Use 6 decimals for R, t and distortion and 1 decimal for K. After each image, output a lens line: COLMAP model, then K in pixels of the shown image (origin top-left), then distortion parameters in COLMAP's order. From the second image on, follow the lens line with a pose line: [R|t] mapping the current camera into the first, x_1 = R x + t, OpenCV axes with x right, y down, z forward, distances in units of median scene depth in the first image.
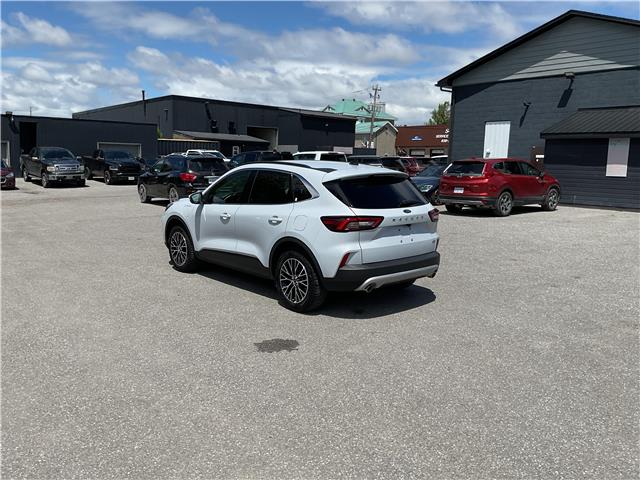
lens RADIAL K [[529.6, 0, 320.4], [0, 529.6, 239.2], [0, 0, 1]] dist [0.063017, -0.118601]
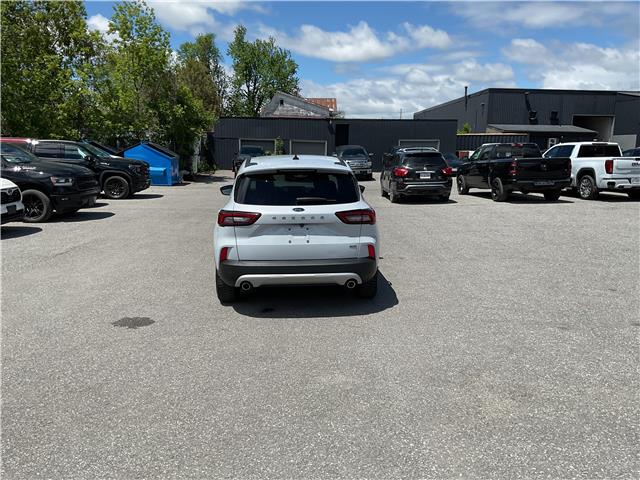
lens RADIAL K [[529.6, 0, 322.0], [0, 529.6, 248.4], [0, 0, 1]] dist [0.063017, -0.118601]
pose [[0.798360, 0.093593, -0.594863, 0.246902], [-0.078138, 0.995597, 0.051775, -0.012072], [0.597090, 0.005147, 0.802158, 0.095188]]
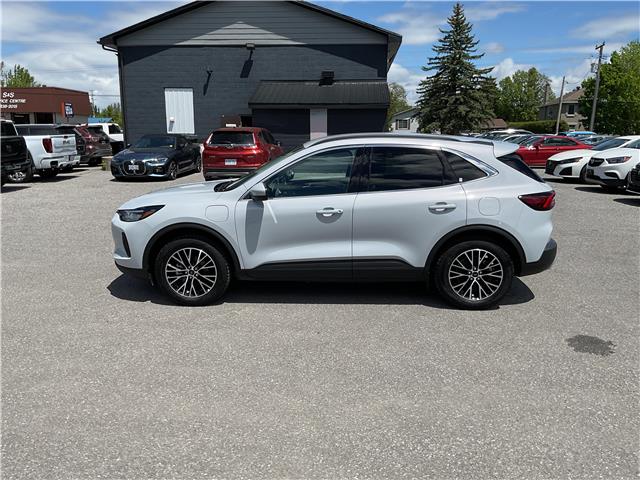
lens RADIAL K [[529.6, 0, 317.3], [0, 529.6, 242.9], [0, 0, 1]] dist [0.063017, -0.118601]
pose [[0.693794, -0.160907, 0.701967, -0.277818], [0.115035, 0.986966, 0.112540, -0.033418], [-0.710926, 0.002672, 0.703261, 0.195647]]
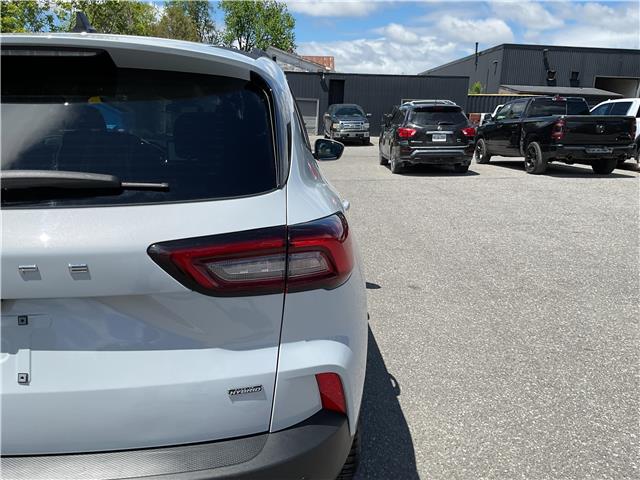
lens RADIAL K [[529.6, 0, 320.5], [0, 529.6, 252.6], [0, 0, 1]] dist [0.063017, -0.118601]
pose [[0.798037, 0.147061, -0.584389, 0.122589], [-0.093968, 0.988271, 0.120375, -0.026290], [0.595237, -0.041150, 0.802496, 0.306213]]
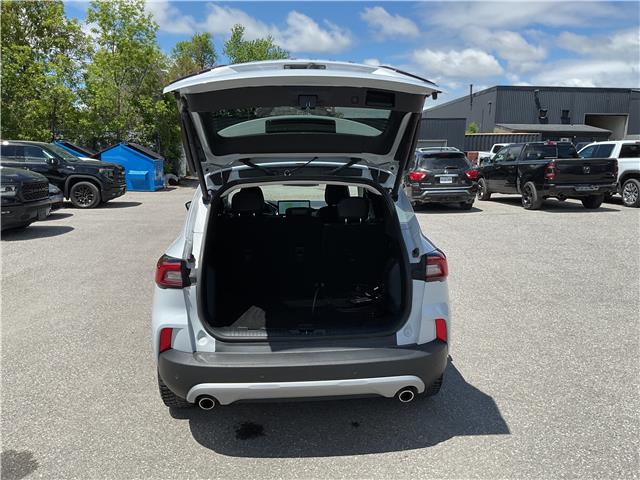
lens RADIAL K [[529.6, 0, 319.9], [0, 529.6, 250.0], [0, 0, 1]] dist [0.063017, -0.118601]
pose [[0.799729, 0.090408, -0.593515, 0.149499], [-0.074687, 0.995899, 0.051065, -0.027980], [0.595697, 0.003489, 0.803201, 0.206722]]
